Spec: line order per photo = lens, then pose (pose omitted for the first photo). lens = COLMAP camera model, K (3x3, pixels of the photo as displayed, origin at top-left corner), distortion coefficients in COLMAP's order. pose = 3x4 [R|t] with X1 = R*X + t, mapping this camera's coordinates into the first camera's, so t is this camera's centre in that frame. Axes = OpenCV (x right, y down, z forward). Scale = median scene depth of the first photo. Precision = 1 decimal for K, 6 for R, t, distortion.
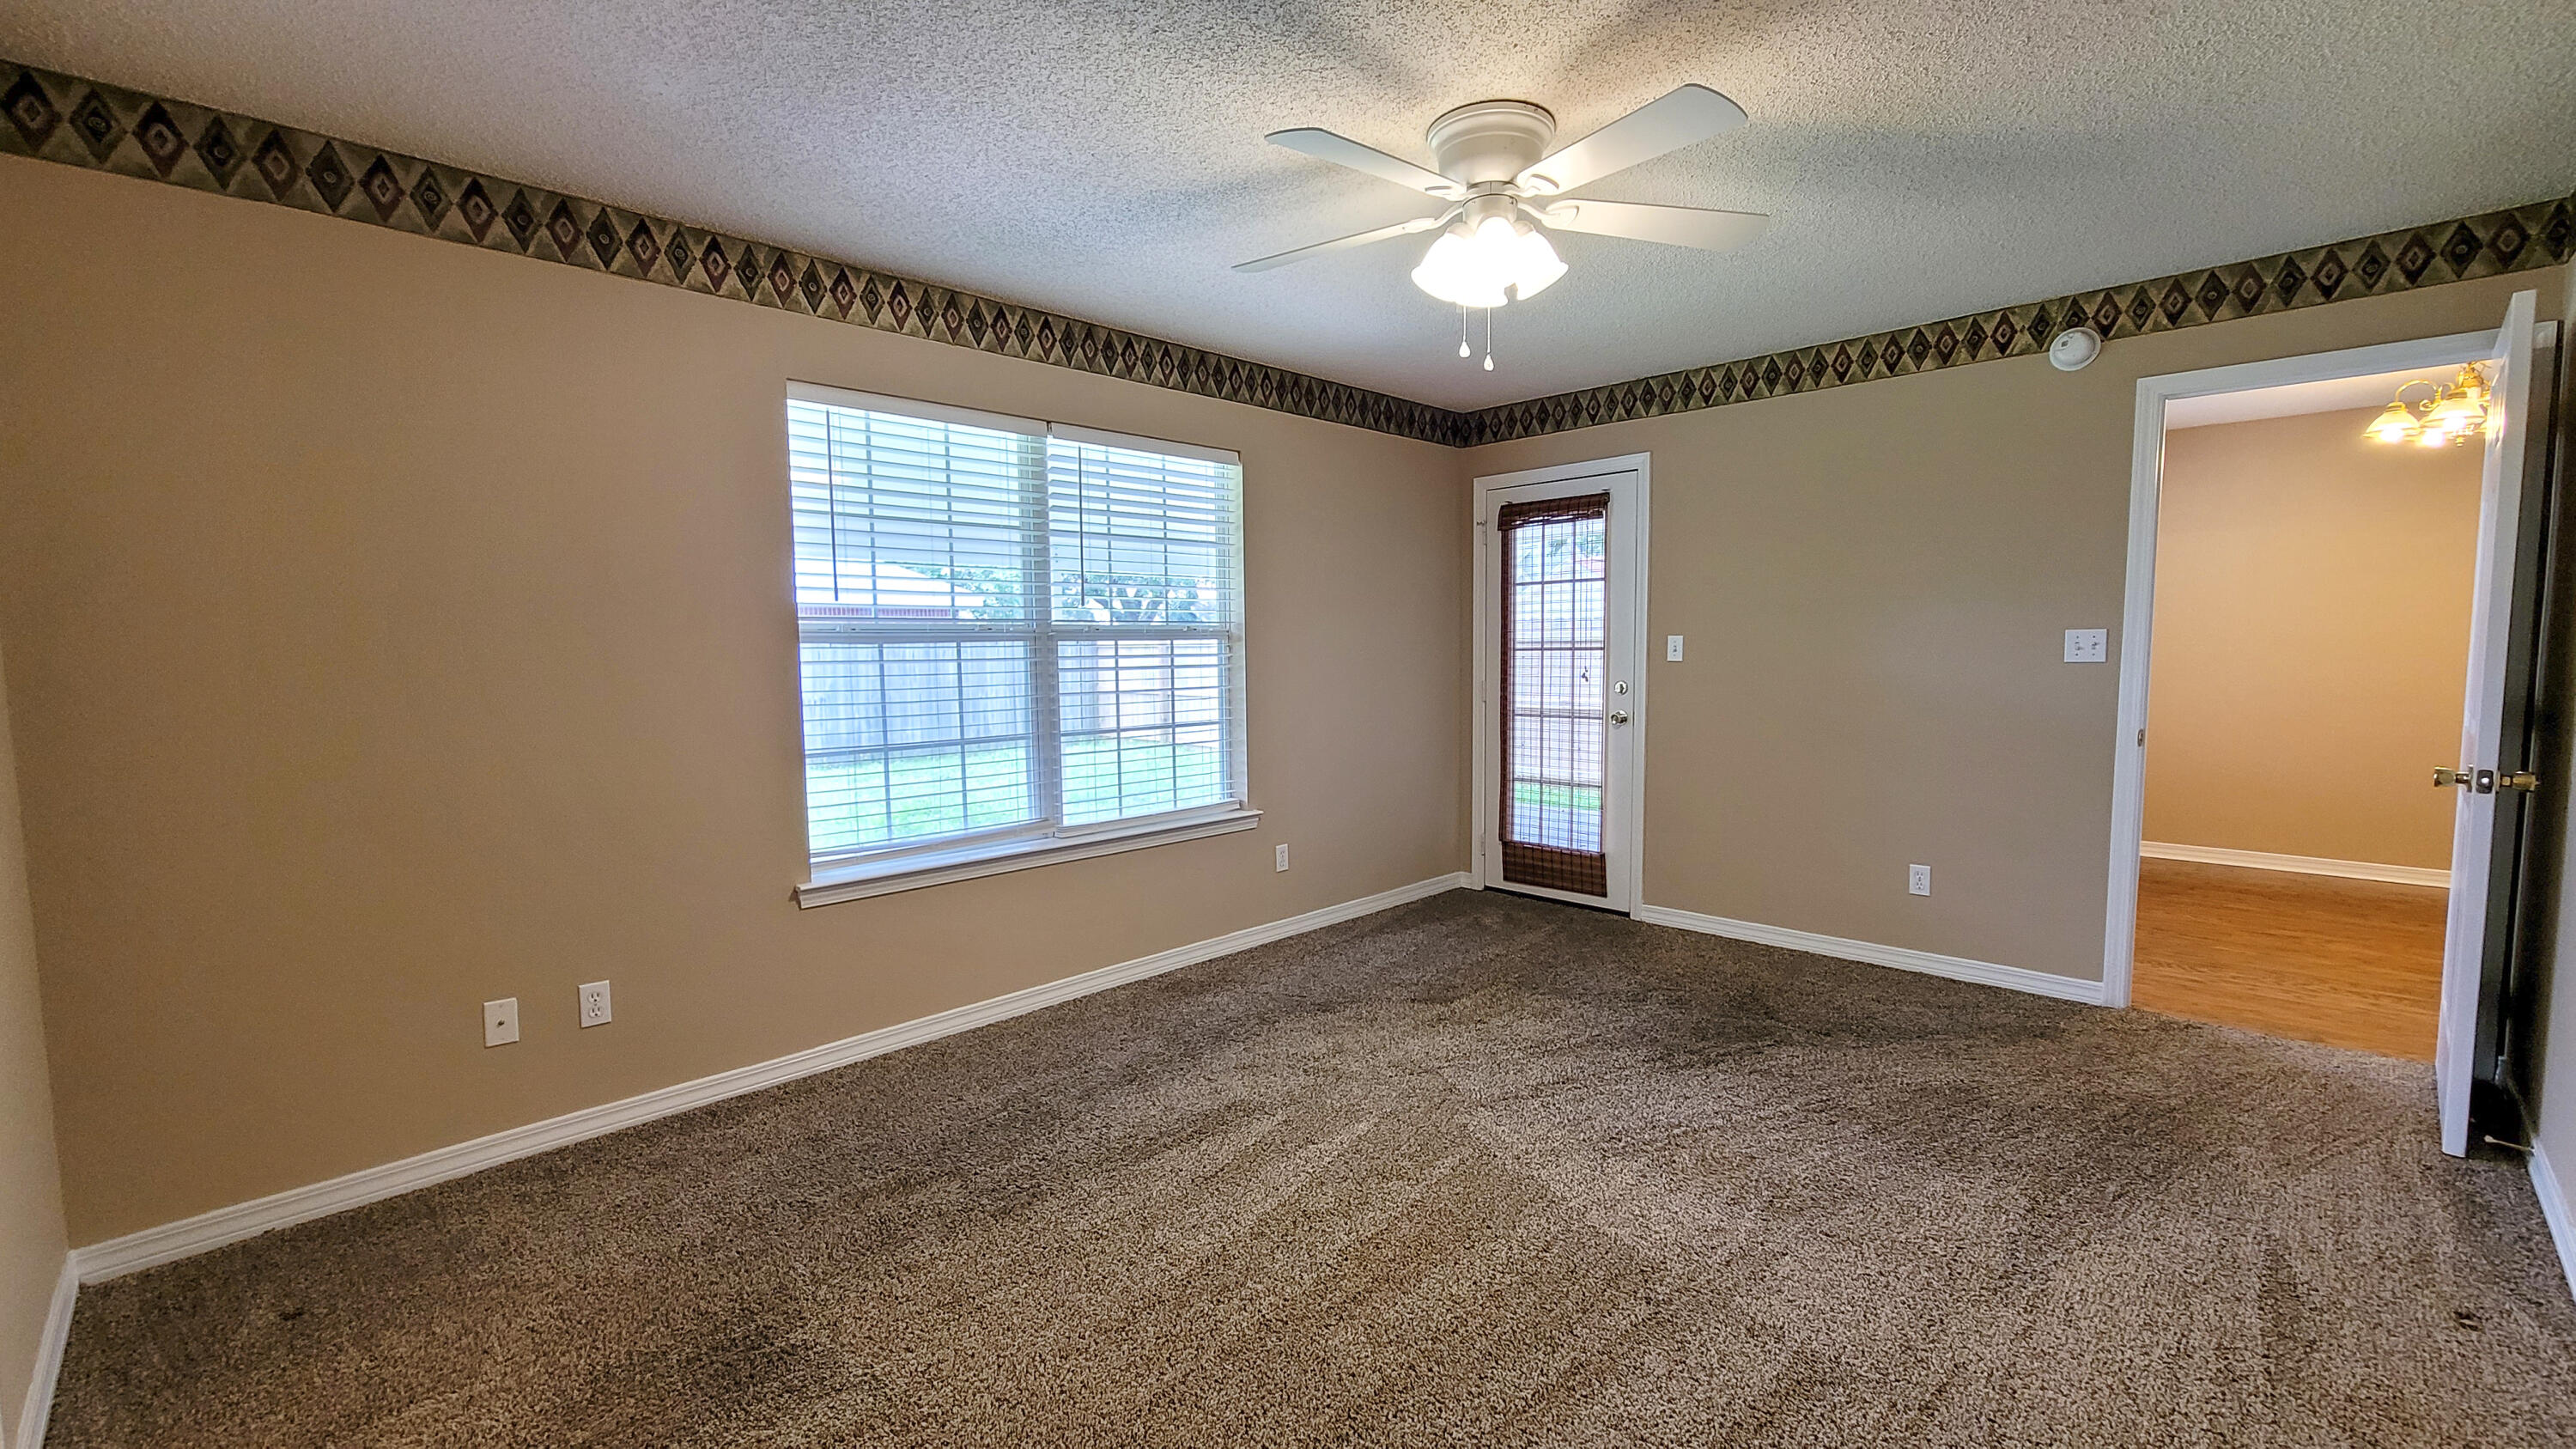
lens RADIAL K [[1054.6, 0, 1280.2], [0, 1054.6, 724.3], [0, 0, 1]] dist [-0.001265, -0.000504]
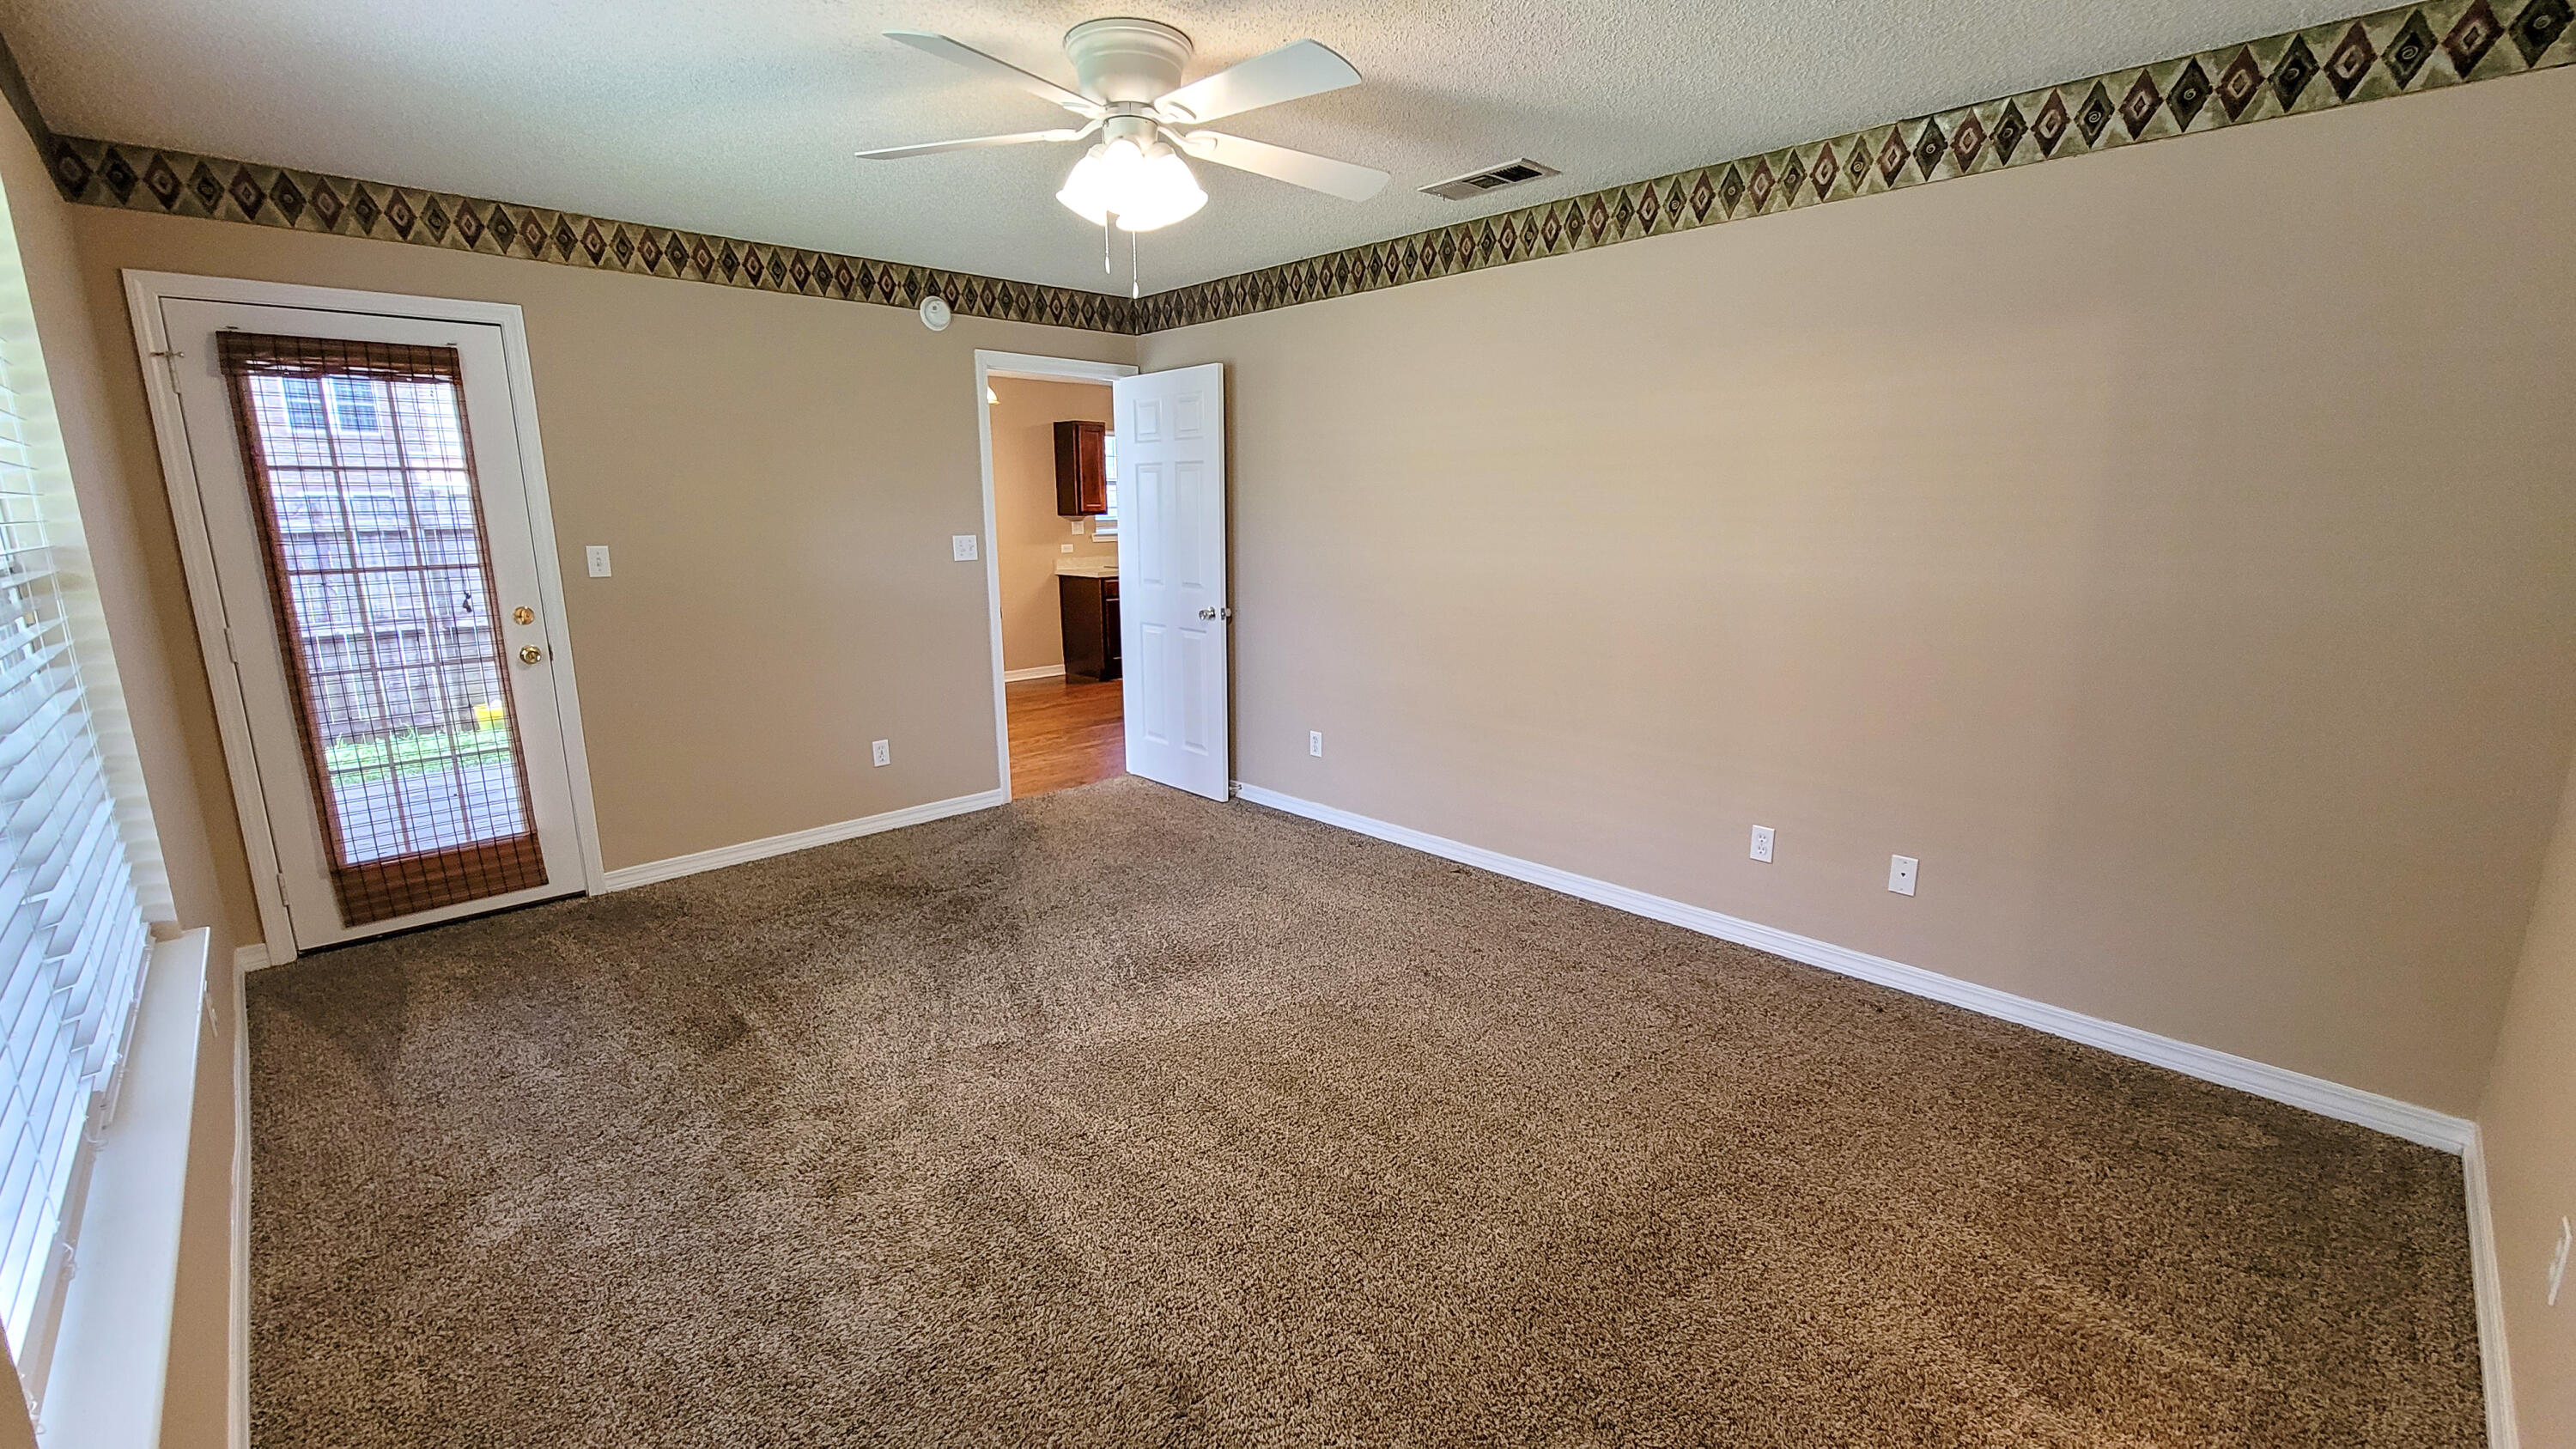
lens RADIAL K [[1054.6, 0, 1280.2], [0, 1054.6, 724.3], [0, 0, 1]] dist [-0.001265, -0.000504]
pose [[0.017451, -0.194798, 0.980688, -0.477467], [0.081510, 0.977850, 0.192784, -0.066141], [-0.996520, 0.076572, 0.032942, 0.470294]]
